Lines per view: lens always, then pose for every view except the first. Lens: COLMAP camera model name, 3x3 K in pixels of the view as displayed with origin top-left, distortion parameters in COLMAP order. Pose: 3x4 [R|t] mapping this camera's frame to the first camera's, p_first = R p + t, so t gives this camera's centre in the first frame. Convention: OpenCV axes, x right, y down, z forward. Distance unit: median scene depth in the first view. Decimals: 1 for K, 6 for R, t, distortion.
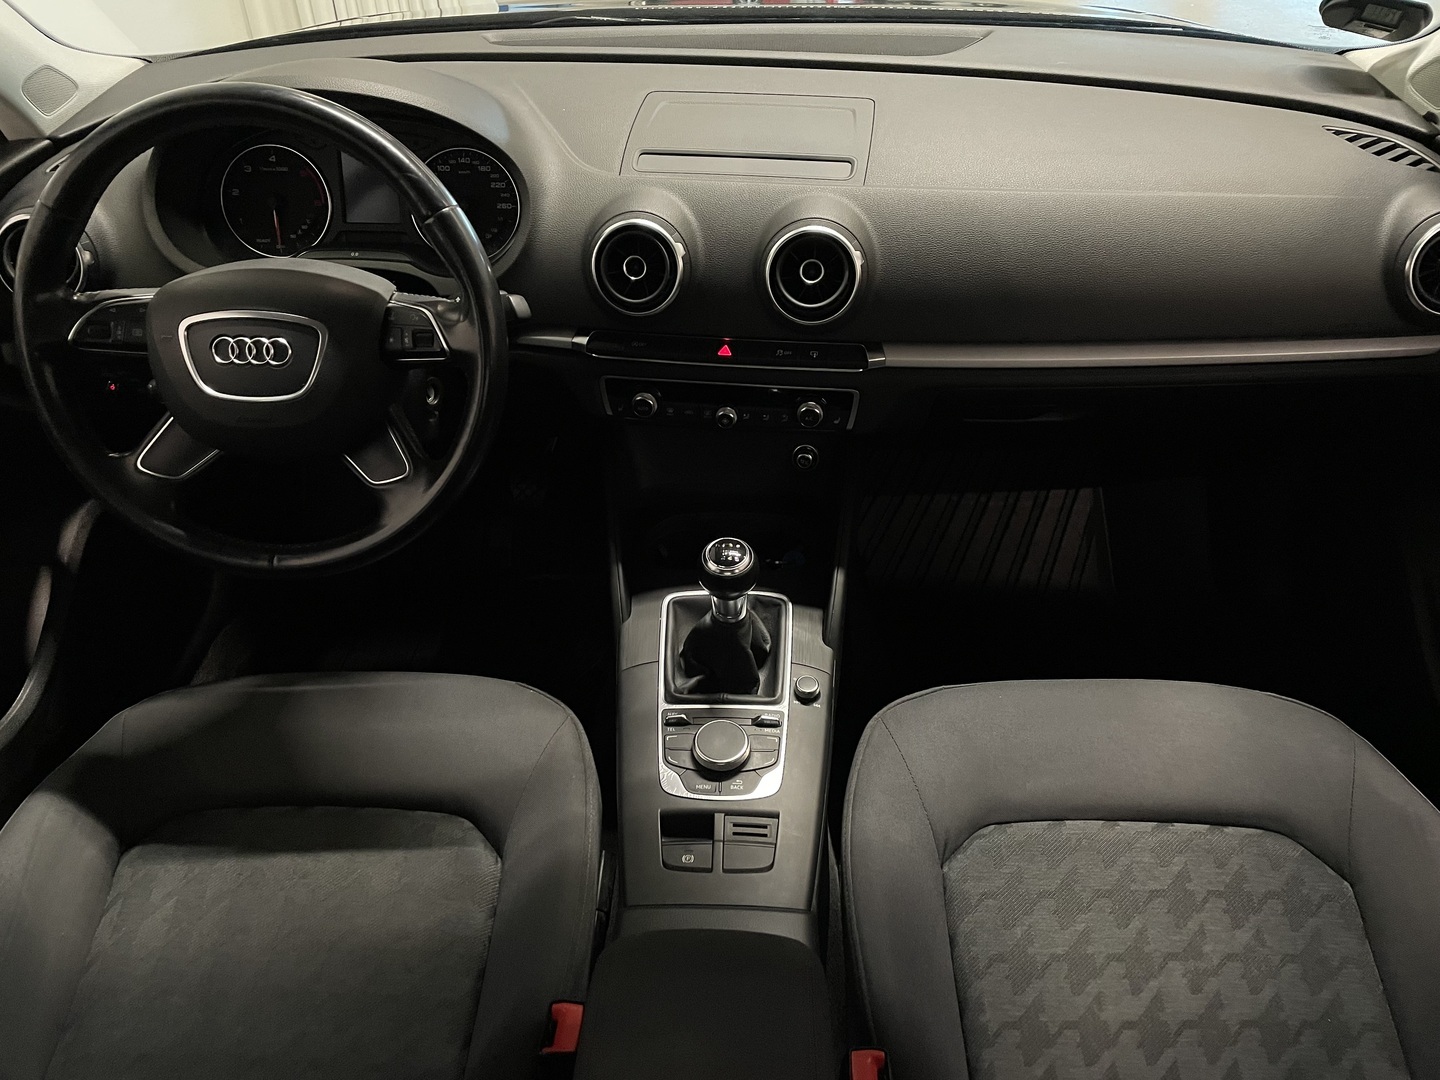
lens RADIAL K [[1110.3, 0, 723.5], [0, 1110.3, 524.1], [0, 0, 1]] dist [0.089426, -0.110220]
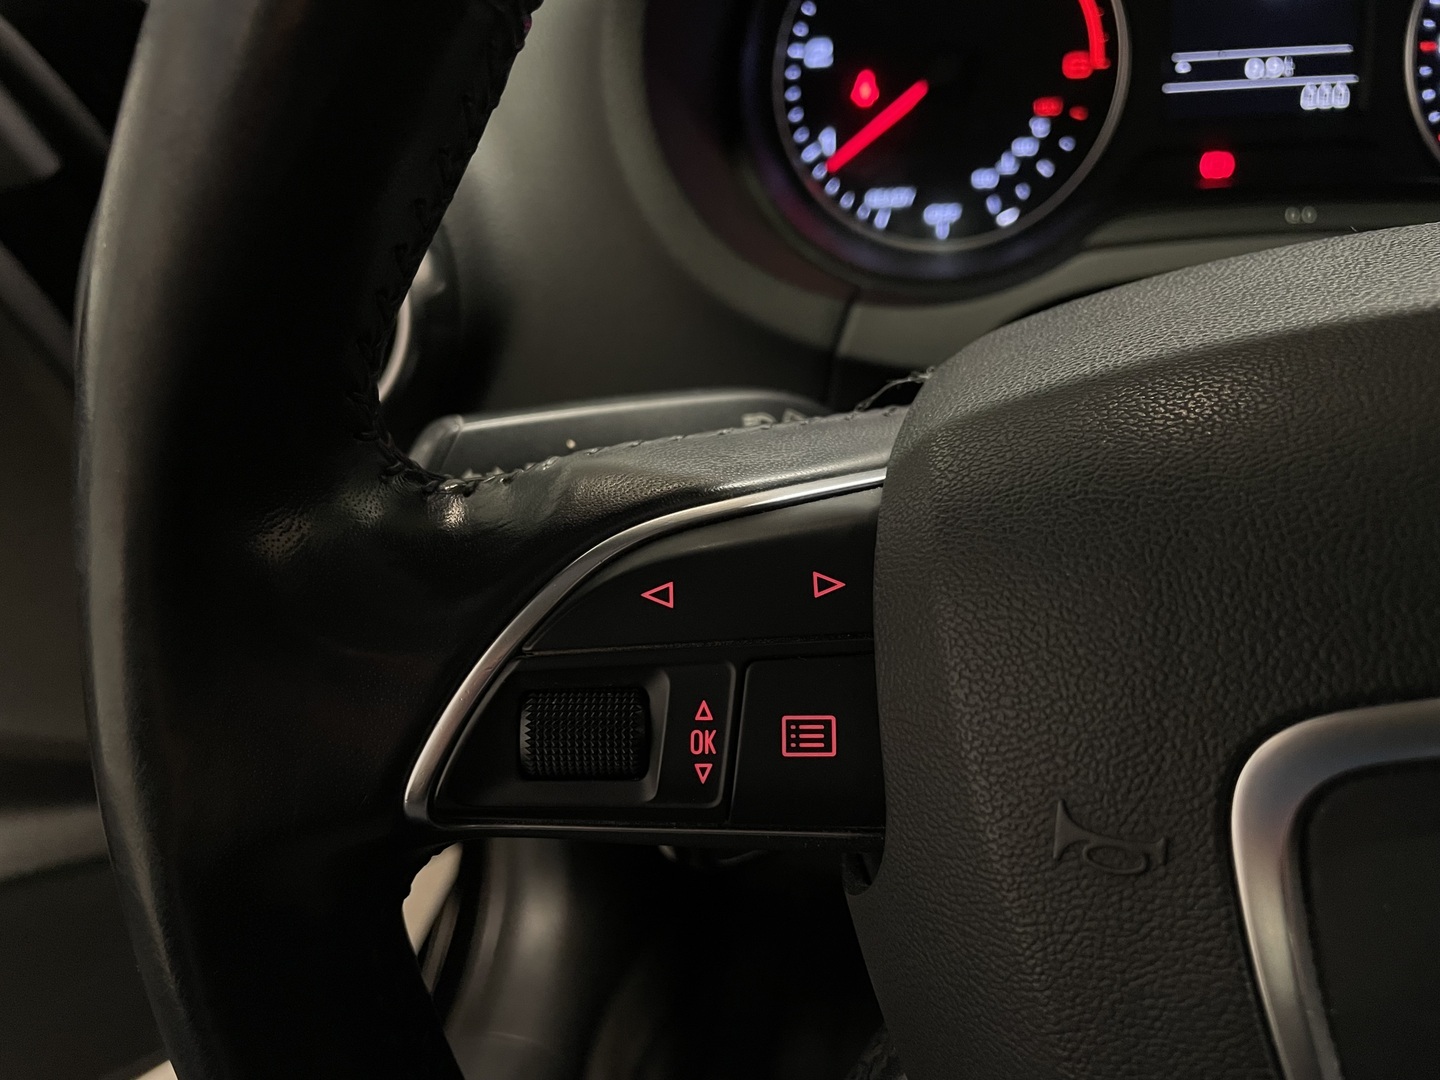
lens RADIAL K [[1142.2, 0, 720.0], [0, 1142.2, 540.0], [0, 0, 1]] dist [0.073959, -0.134577]
pose [[0.982092, 0.002068, -0.188389, -0.442587], [-0.001053, 0.999984, 0.005484, -0.173449], [0.188397, -0.005188, 0.982079, 0.743661]]
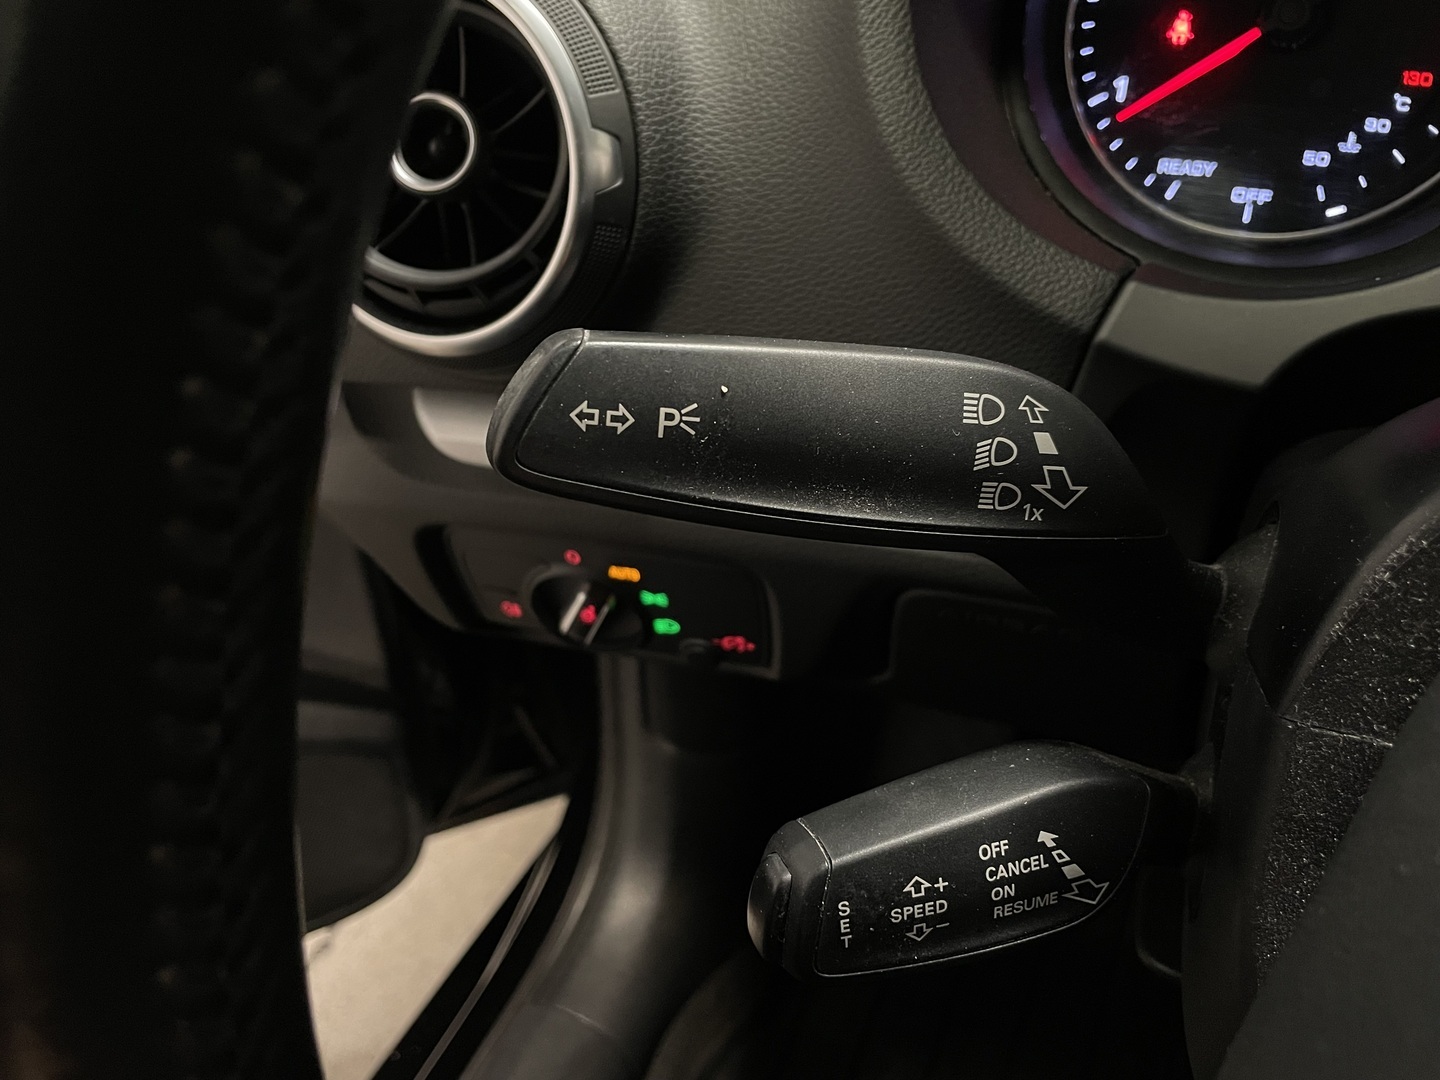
lens RADIAL K [[1142.2, 0, 720.0], [0, 1142.2, 540.0], [0, 0, 1]] dist [0.073959, -0.134577]
pose [[0.927535, 0.180930, -0.327020, -0.456327], [-0.179850, 0.983113, 0.033813, -0.174972], [0.327616, 0.027452, 0.944412, 0.800678]]
